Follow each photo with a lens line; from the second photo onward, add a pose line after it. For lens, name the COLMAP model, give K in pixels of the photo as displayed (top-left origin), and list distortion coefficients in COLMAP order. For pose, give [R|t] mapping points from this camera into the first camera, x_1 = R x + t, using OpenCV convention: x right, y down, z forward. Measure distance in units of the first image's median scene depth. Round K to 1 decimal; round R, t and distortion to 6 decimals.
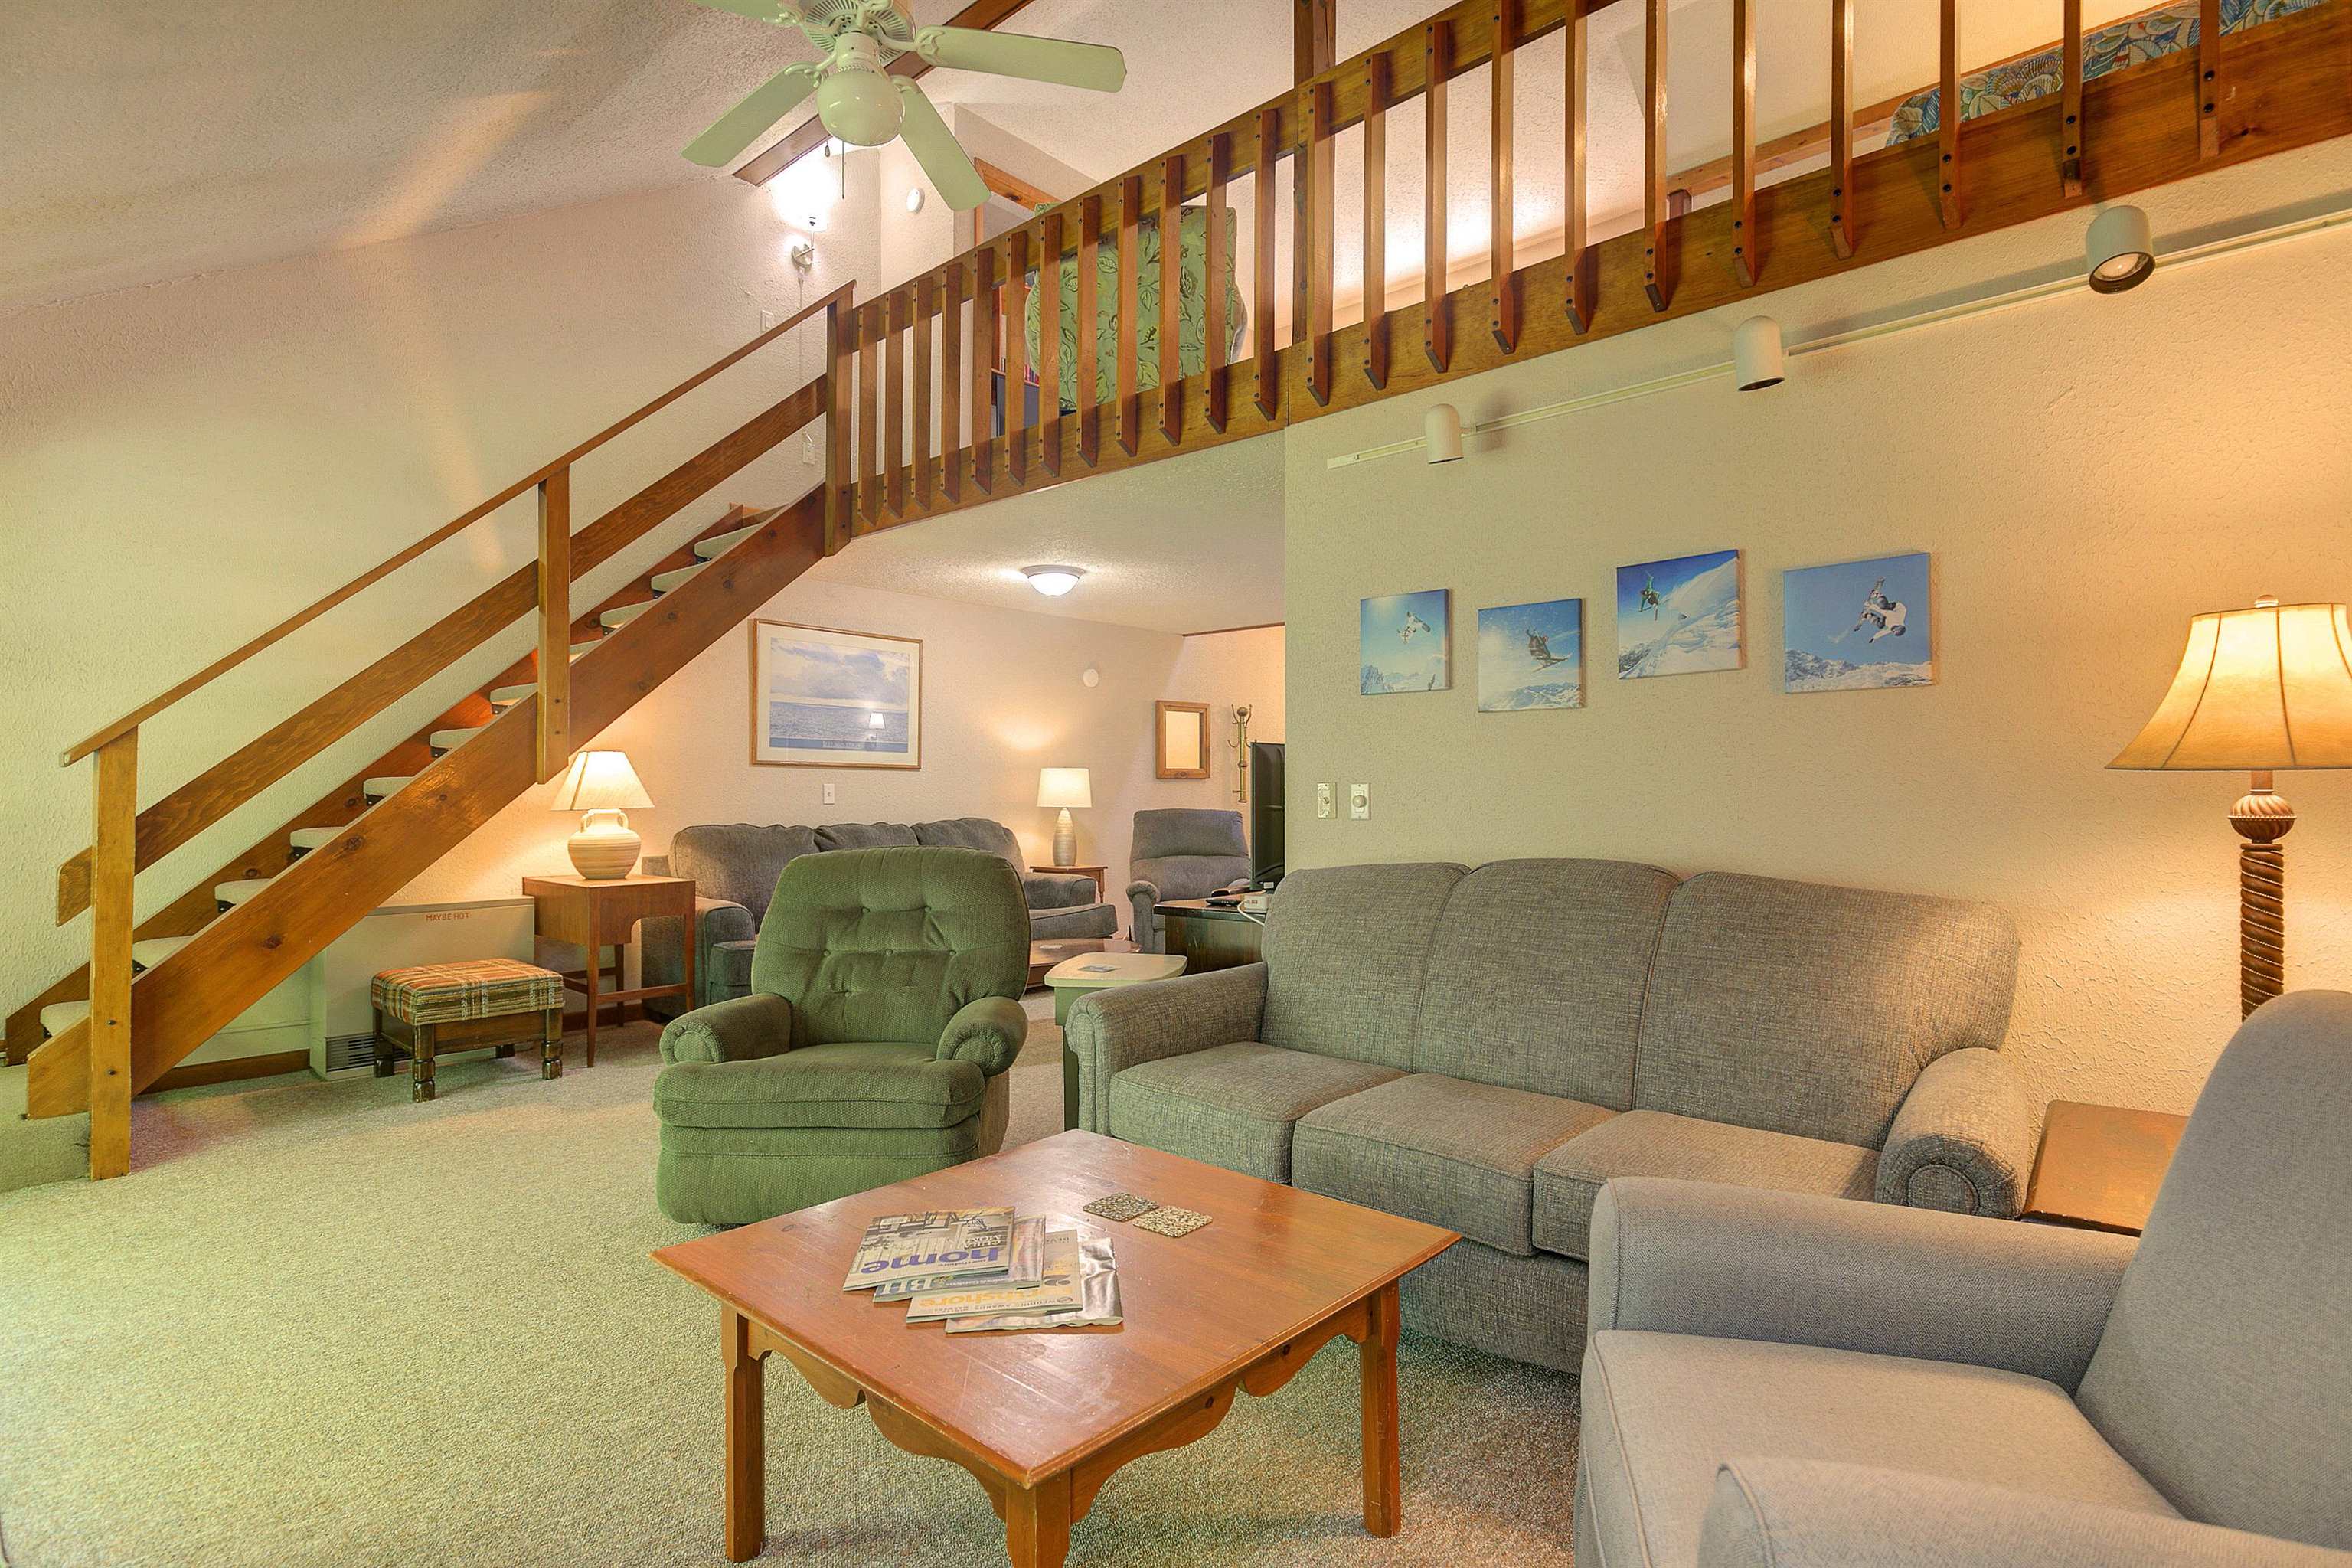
lens RADIAL K [[1139.0, 0, 1183.3], [0, 1139.0, 788.6], [0, 0, 1]] dist [0.003816, 0.000863]
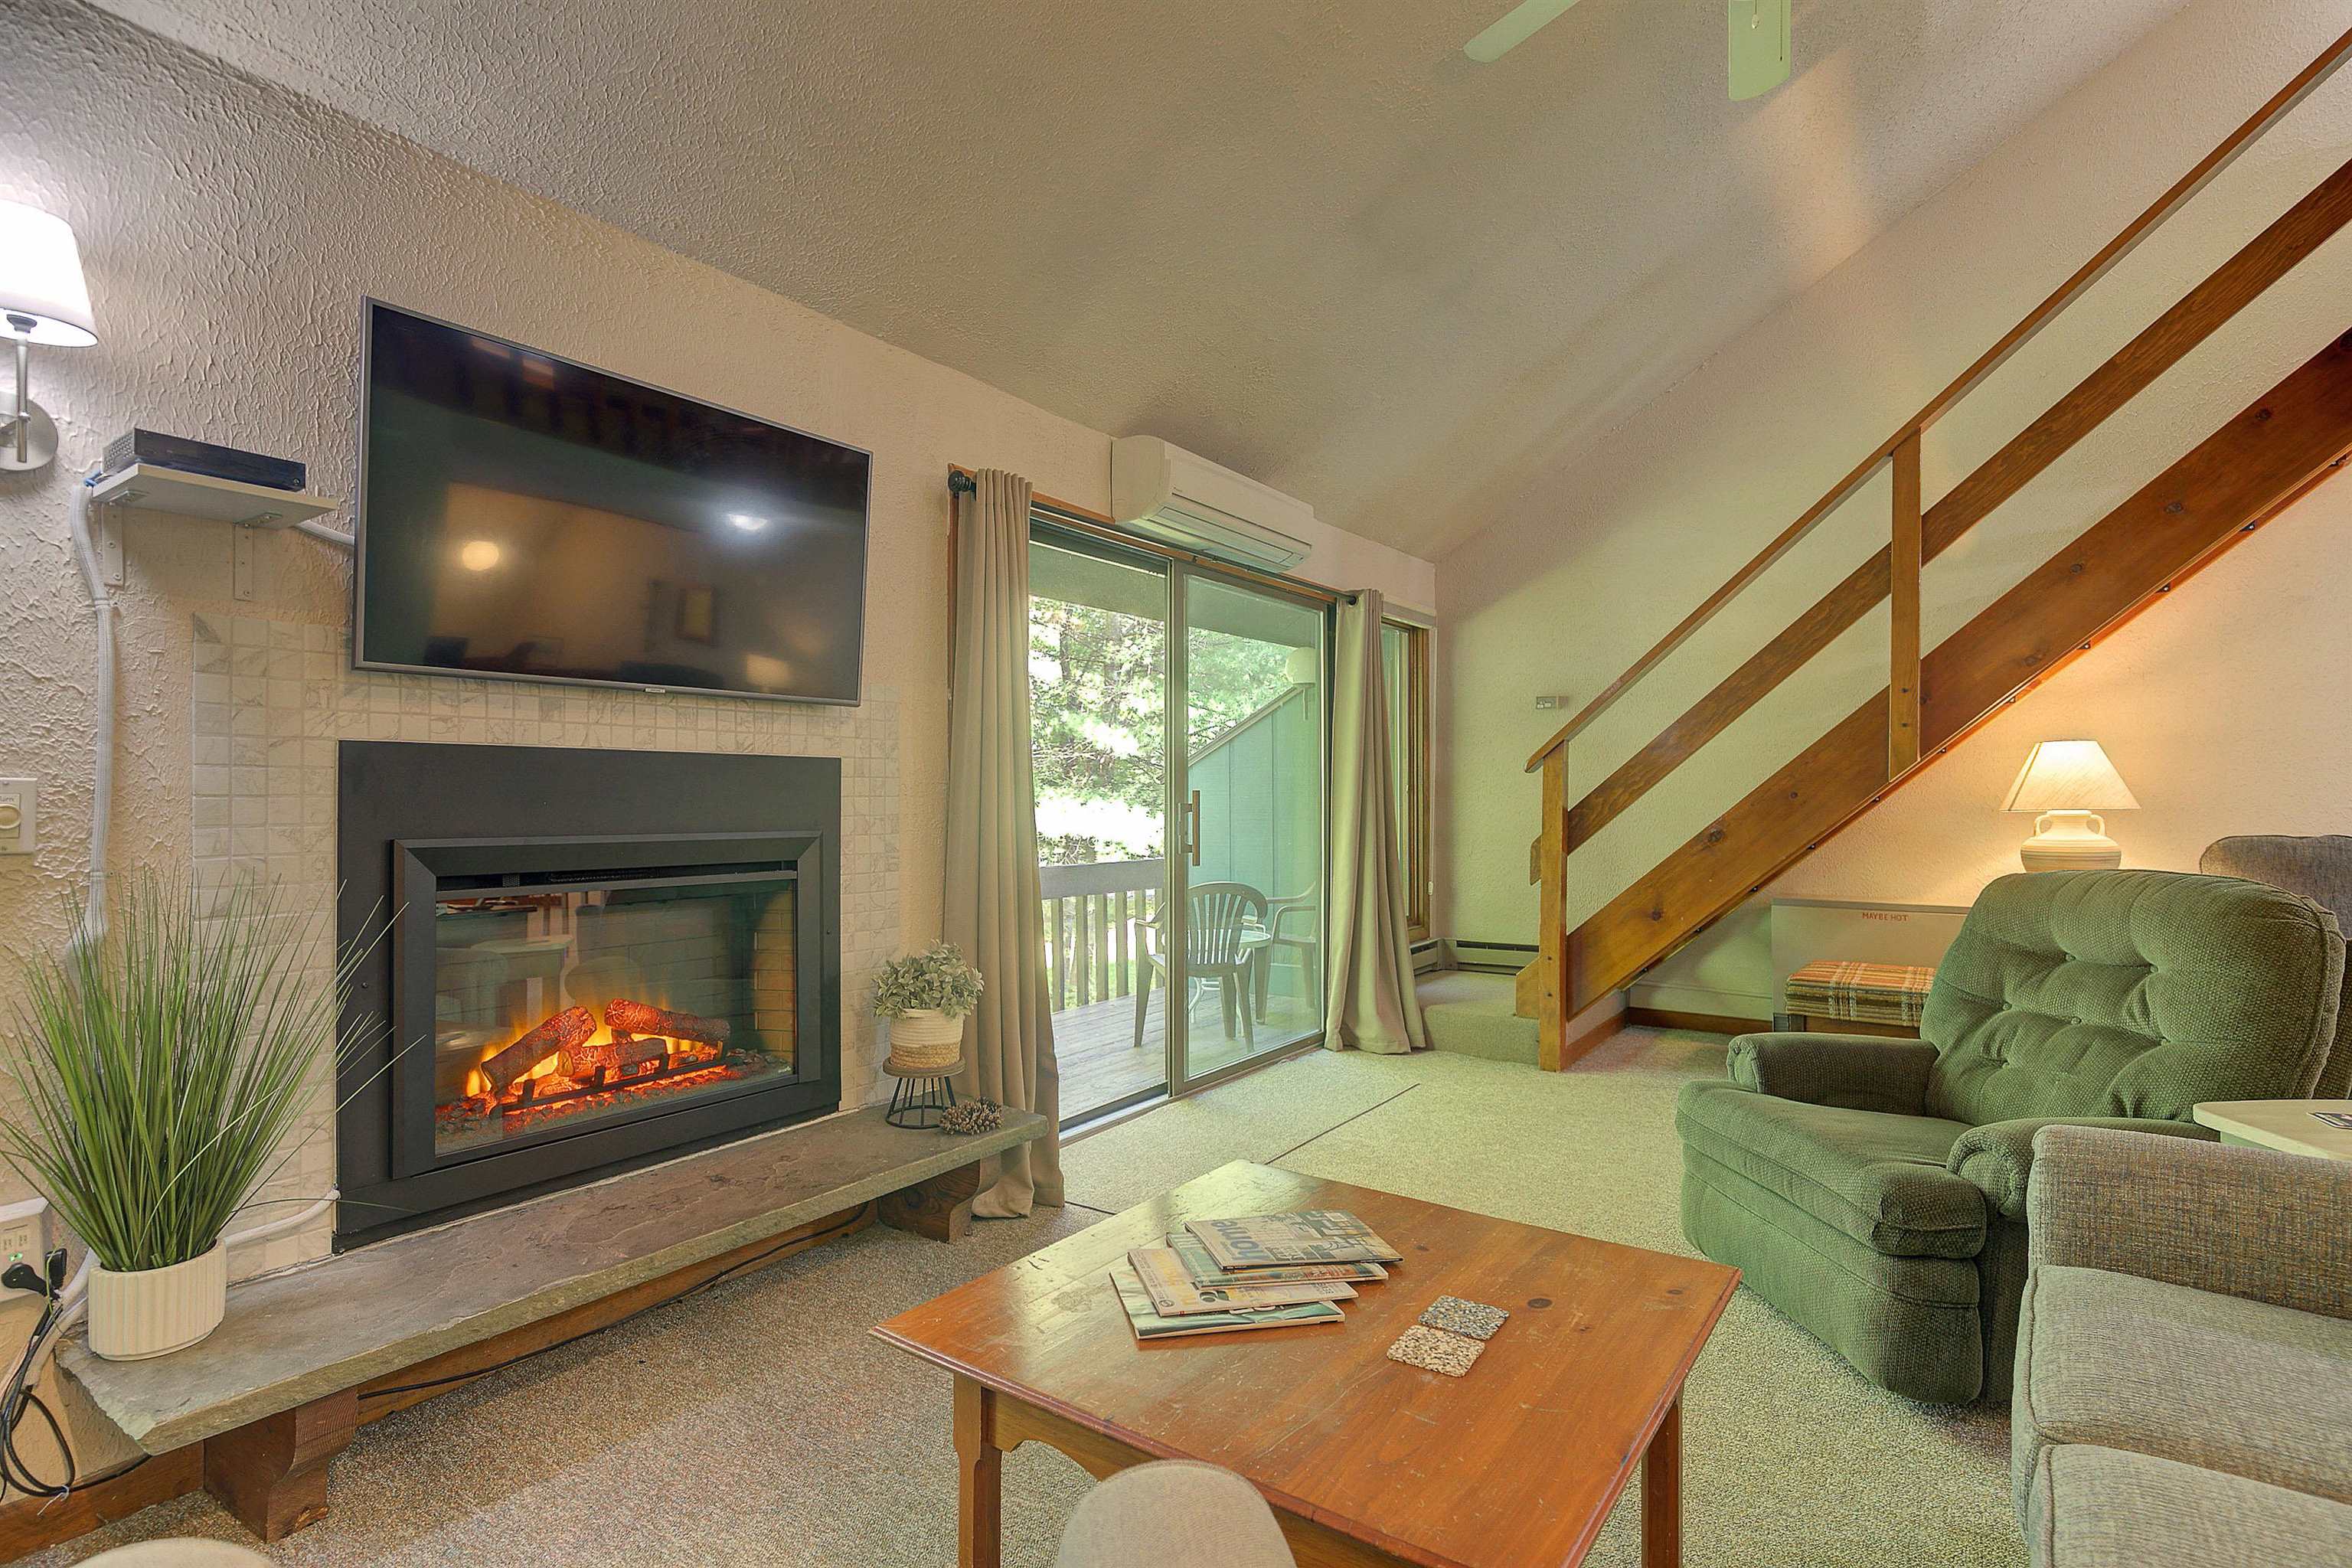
lens RADIAL K [[1173.0, 0, 1189.5], [0, 1173.0, 788.6], [0, 0, 1]] dist [0.001879, 0.001570]
pose [[0.123435, -0.001811, -0.992351, 0.309749], [0.002432, 0.999996, -0.001522, 0.002141], [0.992350, -0.002226, 0.123439, 0.306847]]
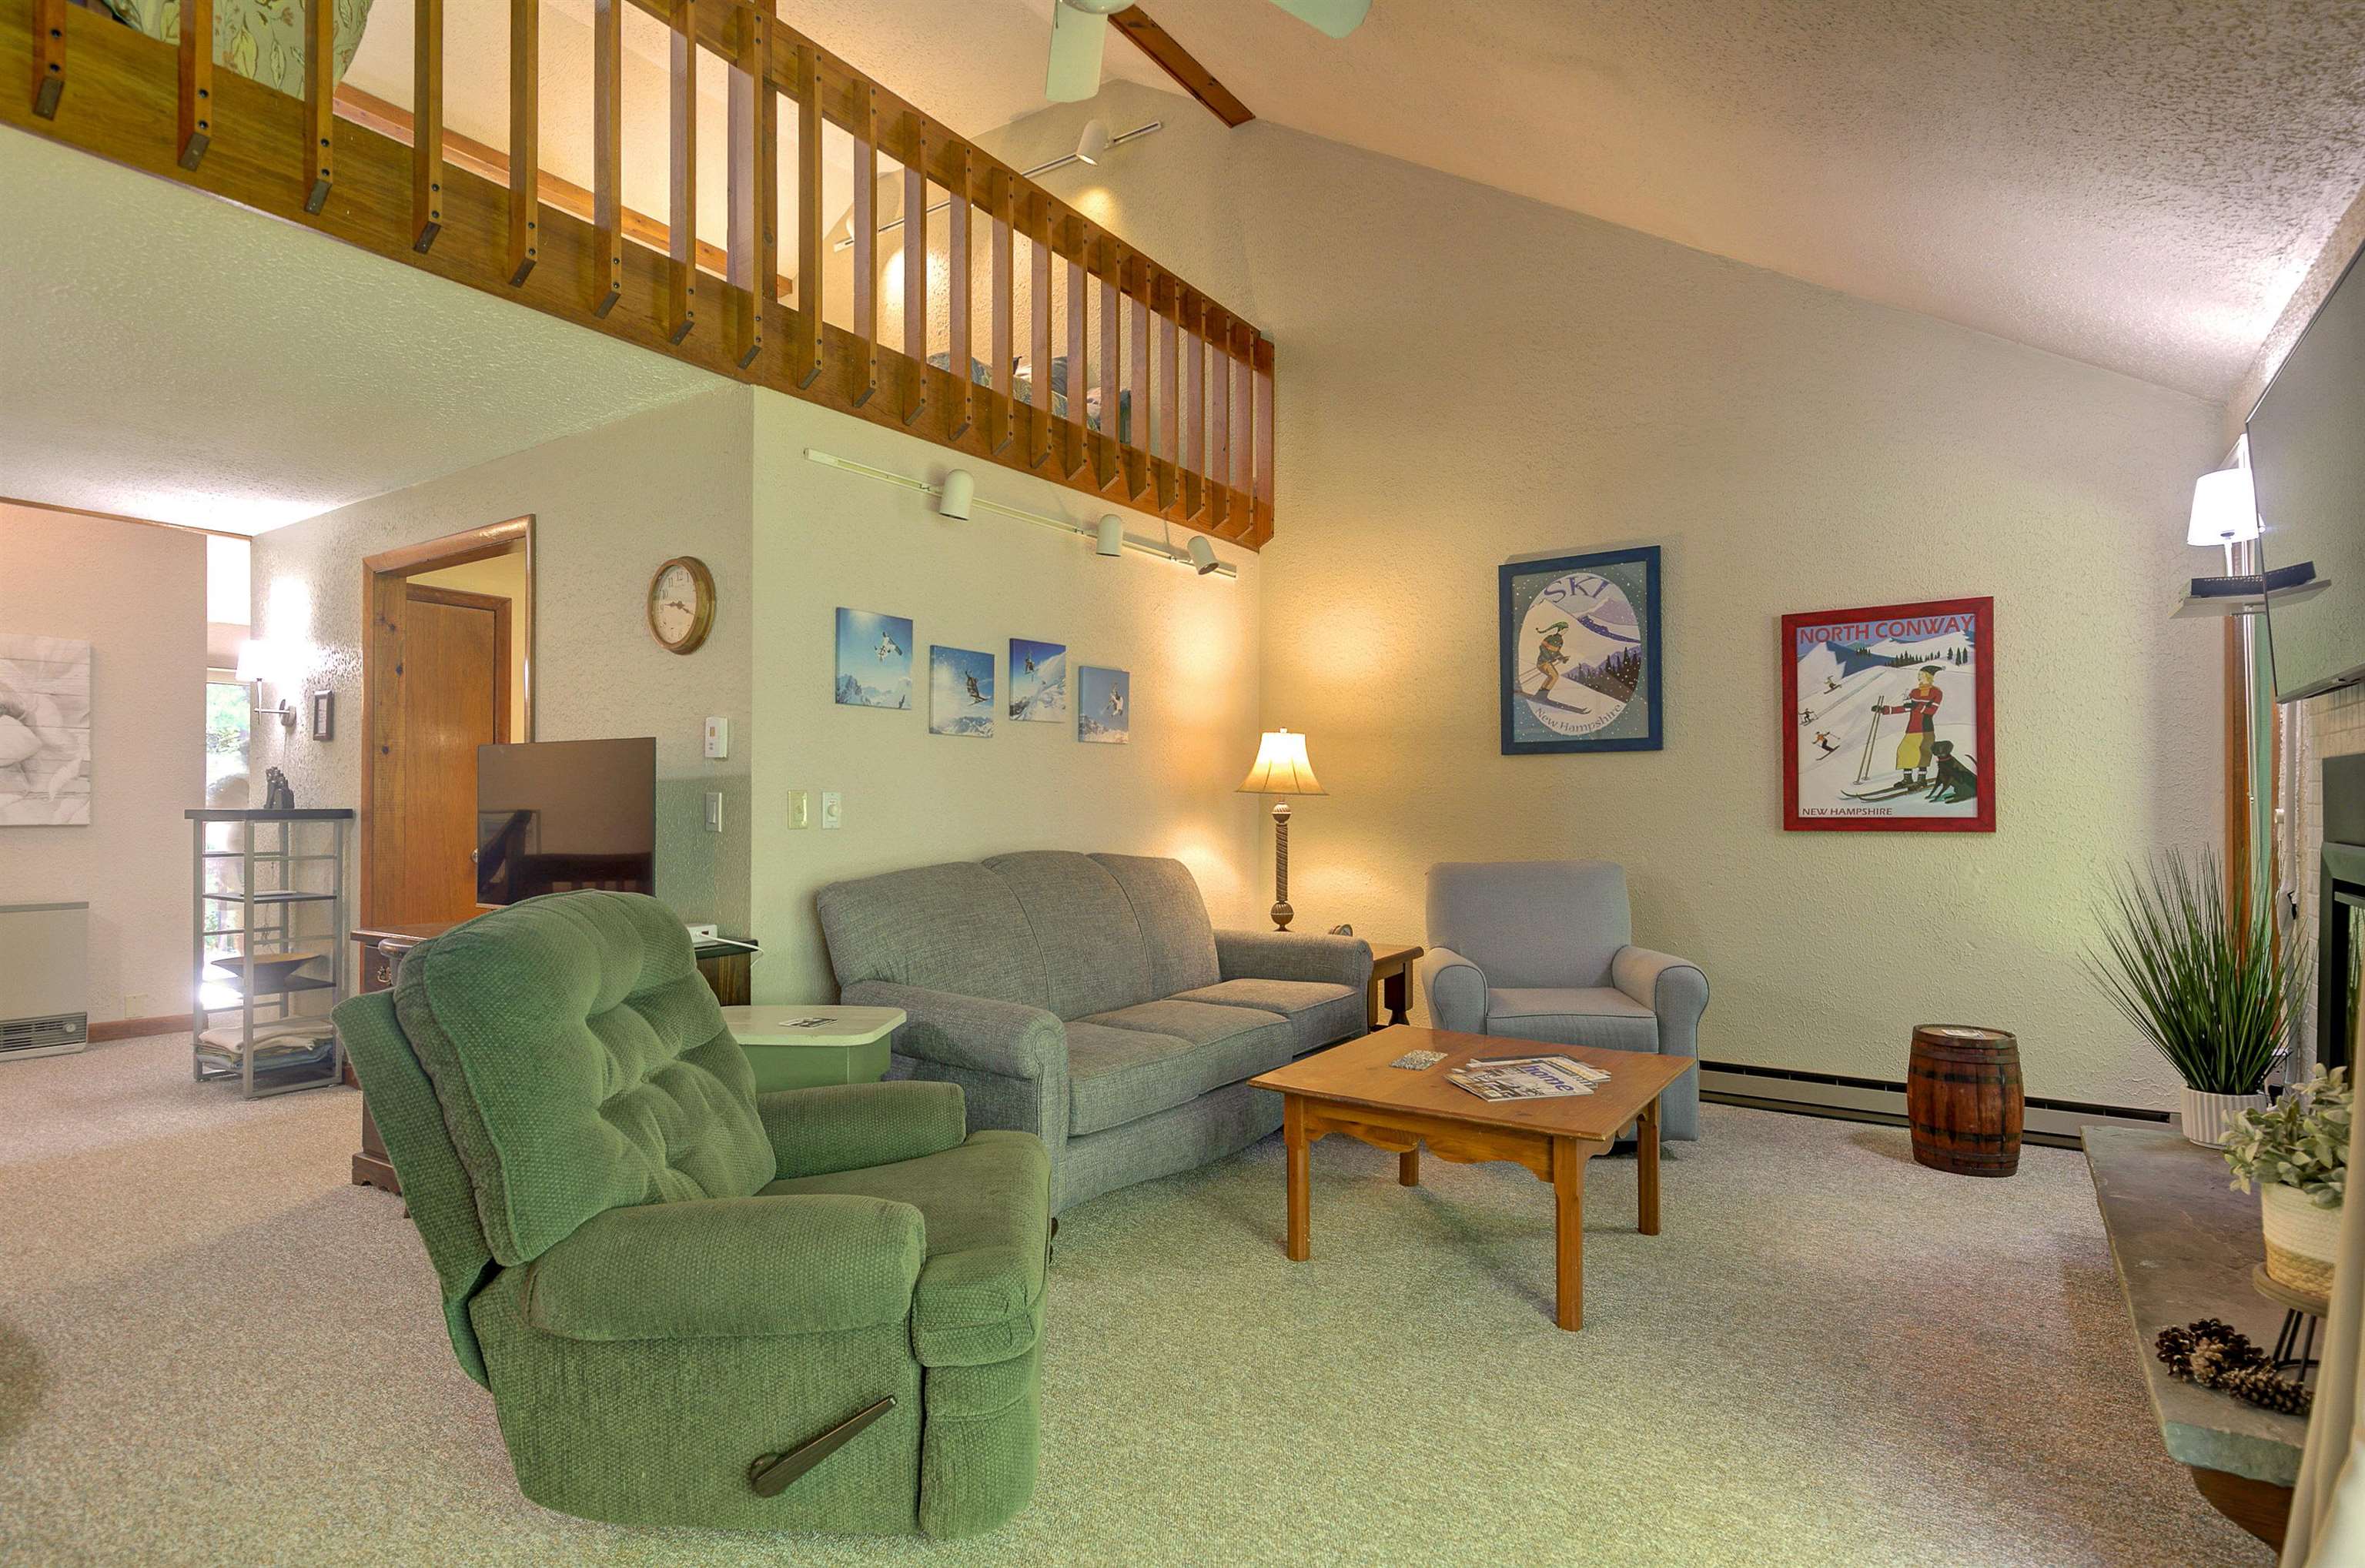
lens RADIAL K [[1203.6, 0, 1181.1], [0, 1203.6, 797.6], [0, 0, 1]] dist [0.005690, 0.000651]
pose [[-0.117306, 0.008535, 0.993059, -0.716657], [-0.004468, 0.999948, -0.009122, 0.006399], [-0.993086, -0.005507, -0.117262, 0.644404]]
